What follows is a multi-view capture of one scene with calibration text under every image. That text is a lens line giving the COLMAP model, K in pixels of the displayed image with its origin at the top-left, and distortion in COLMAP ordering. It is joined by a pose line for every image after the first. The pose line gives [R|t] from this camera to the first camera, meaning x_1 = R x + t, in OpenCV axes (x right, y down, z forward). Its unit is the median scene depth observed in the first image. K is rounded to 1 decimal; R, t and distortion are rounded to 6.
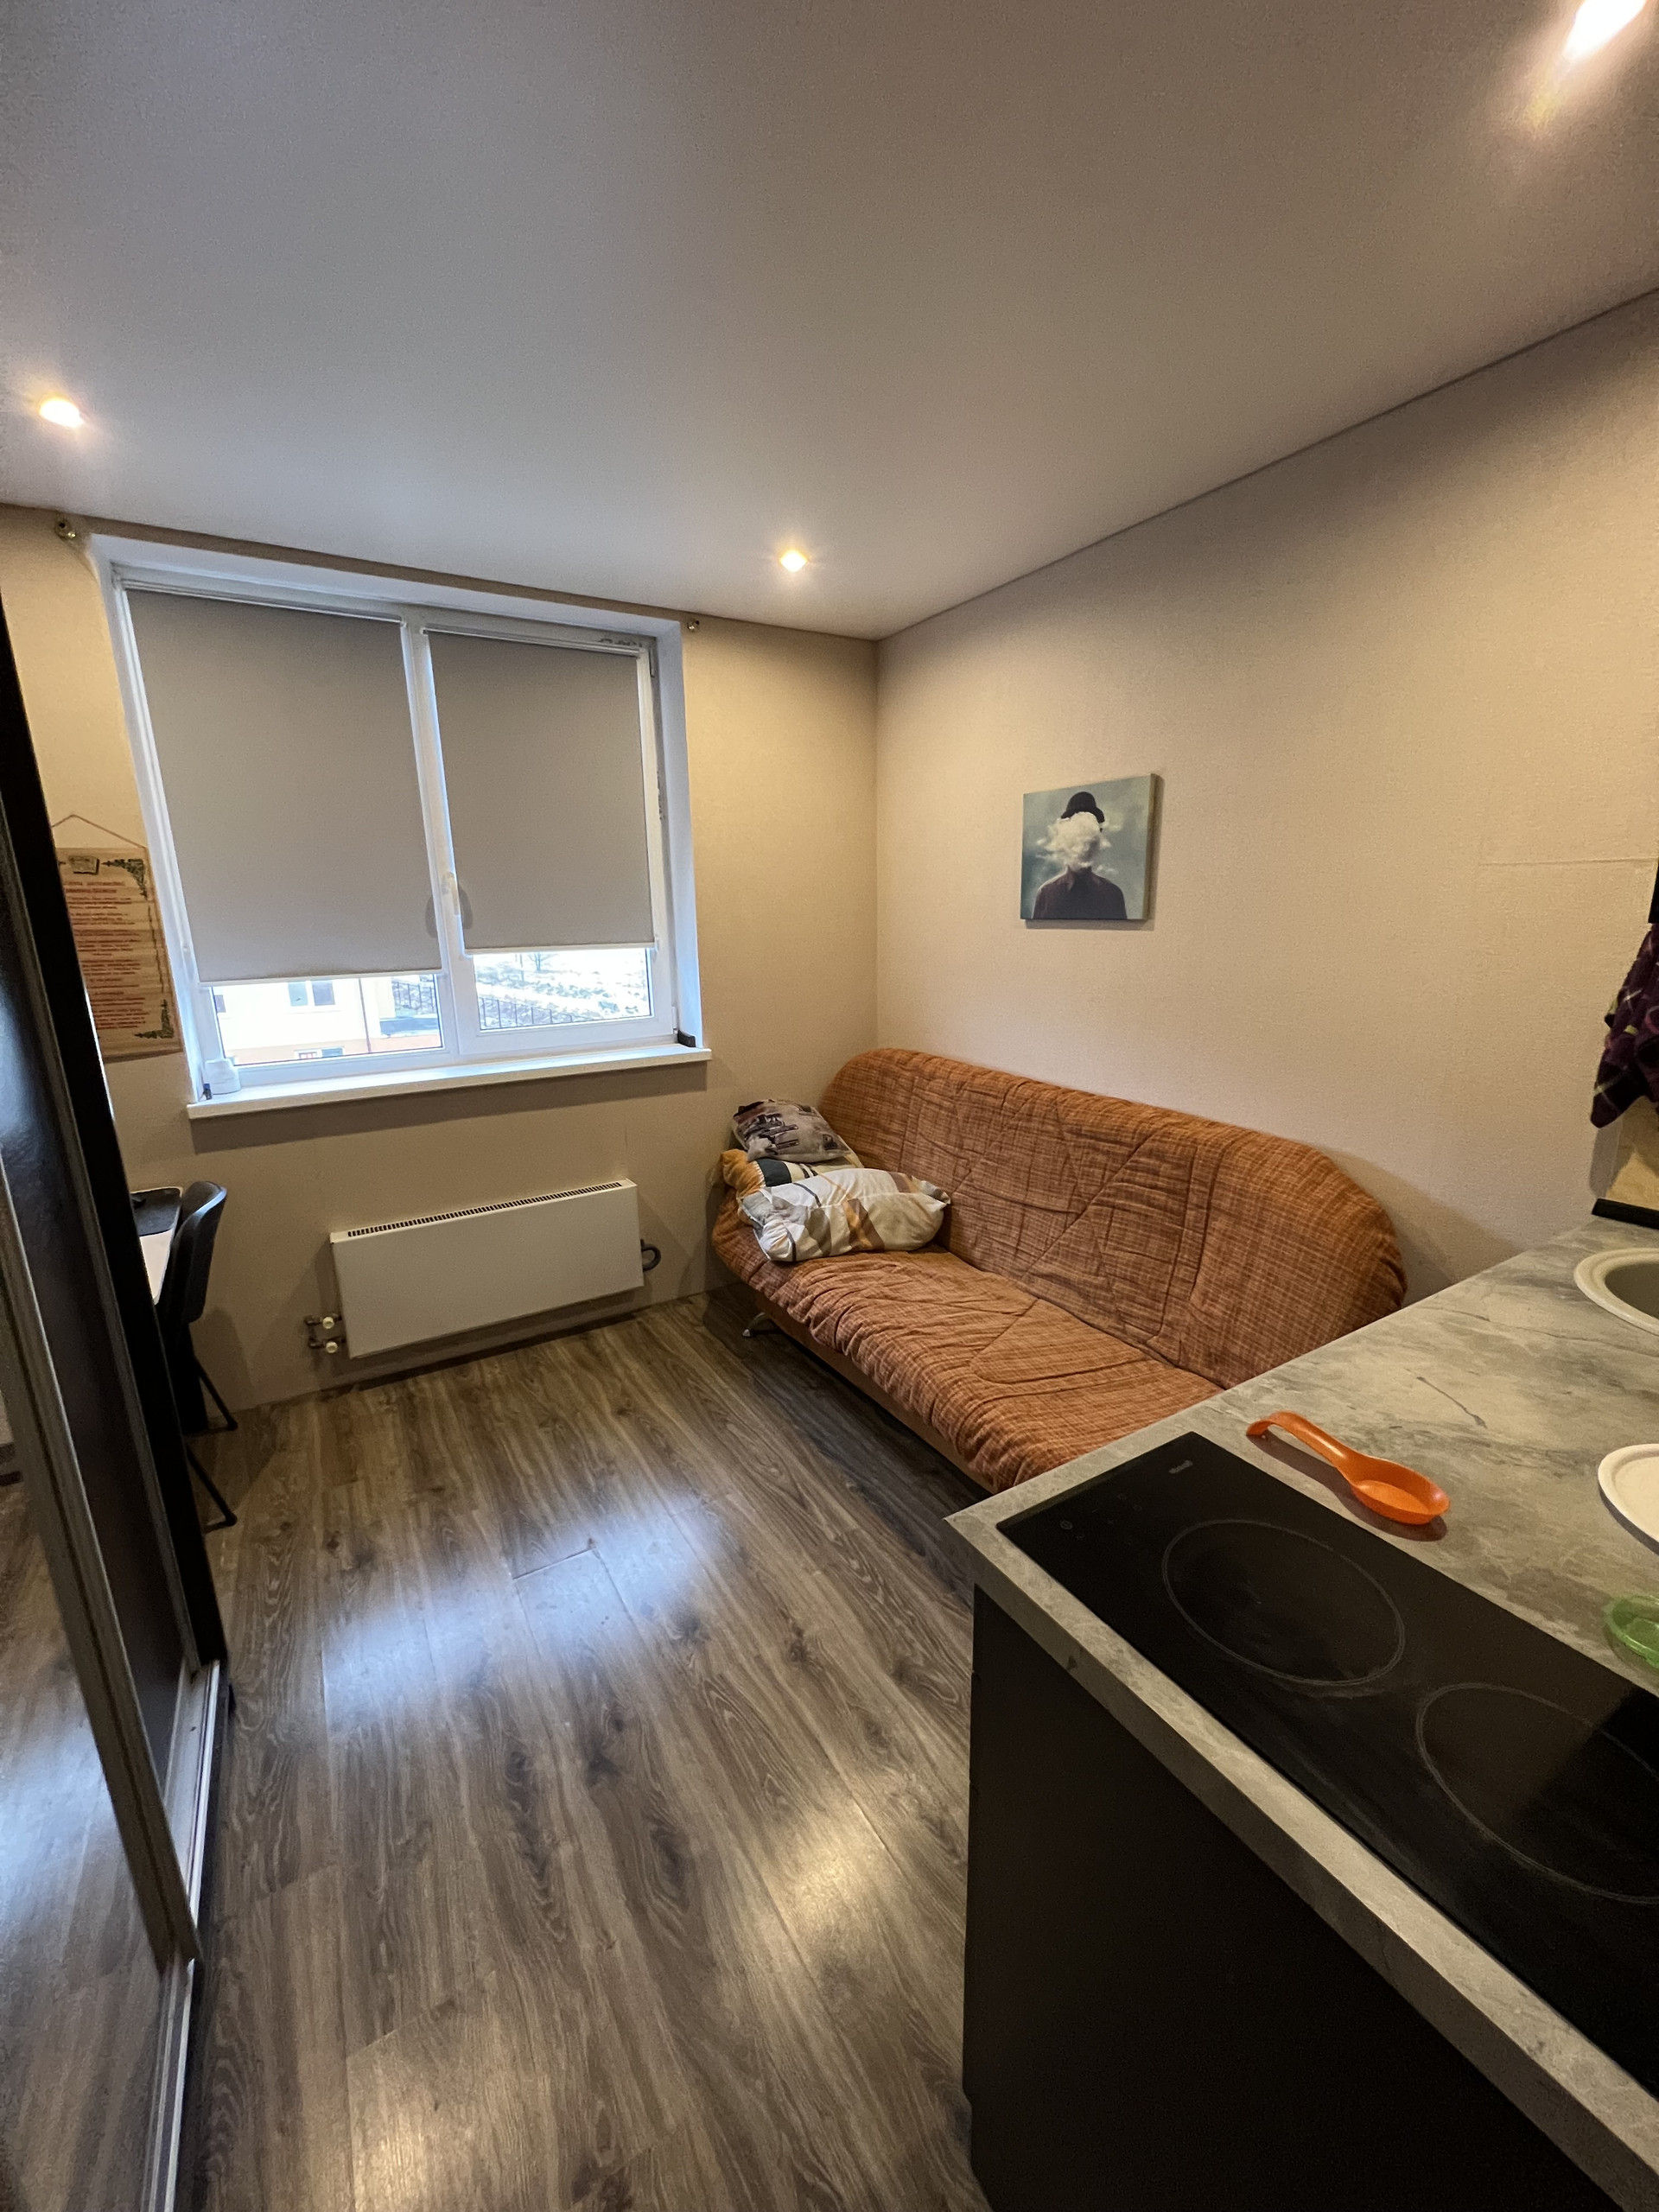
lens RADIAL K [[874.5, 0, 830.2], [0, 874.5, 1105.1], [0, 0, 1]] dist [-0.003135, 0.000109]
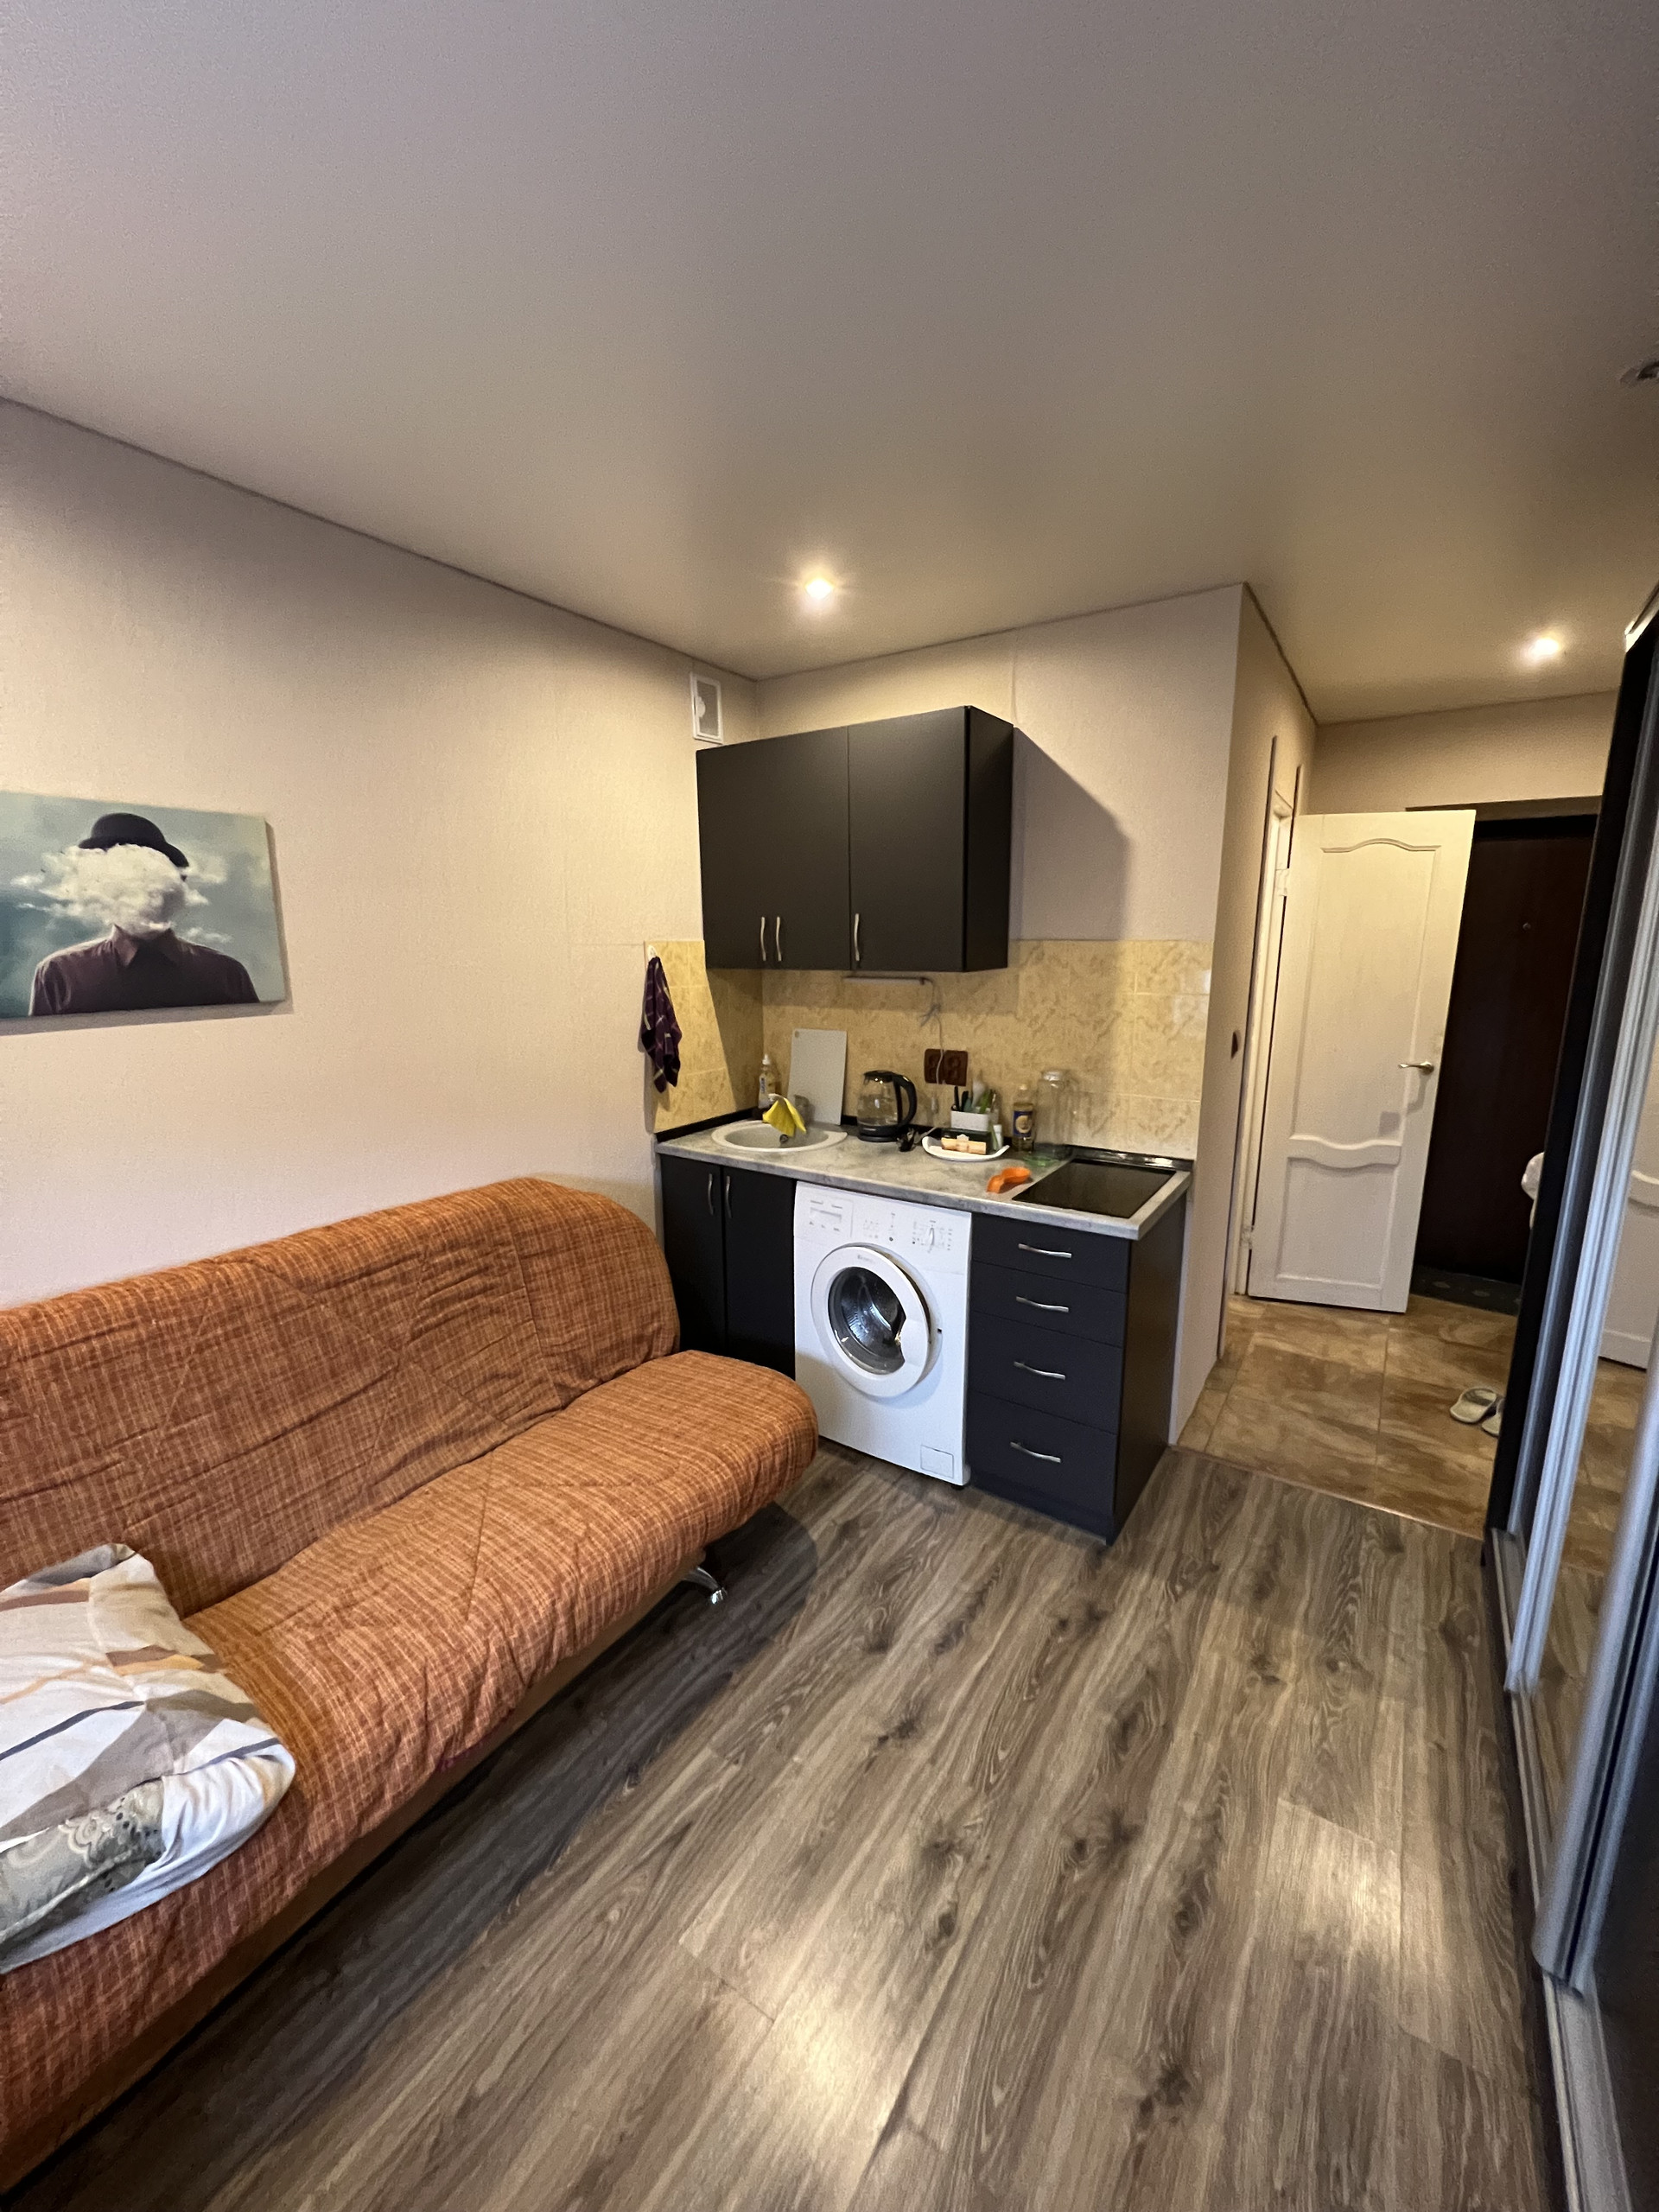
lens RADIAL K [[874.5, 0, 825.9], [0, 874.5, 1107.0], [0, 0, 1]] dist [-0.003135, 0.000109]
pose [[-0.420545, -0.152674, 0.894333, -0.953580], [0.217776, 0.939934, 0.262864, -0.380892], [-0.880747, 0.305310, -0.362036, 1.514772]]
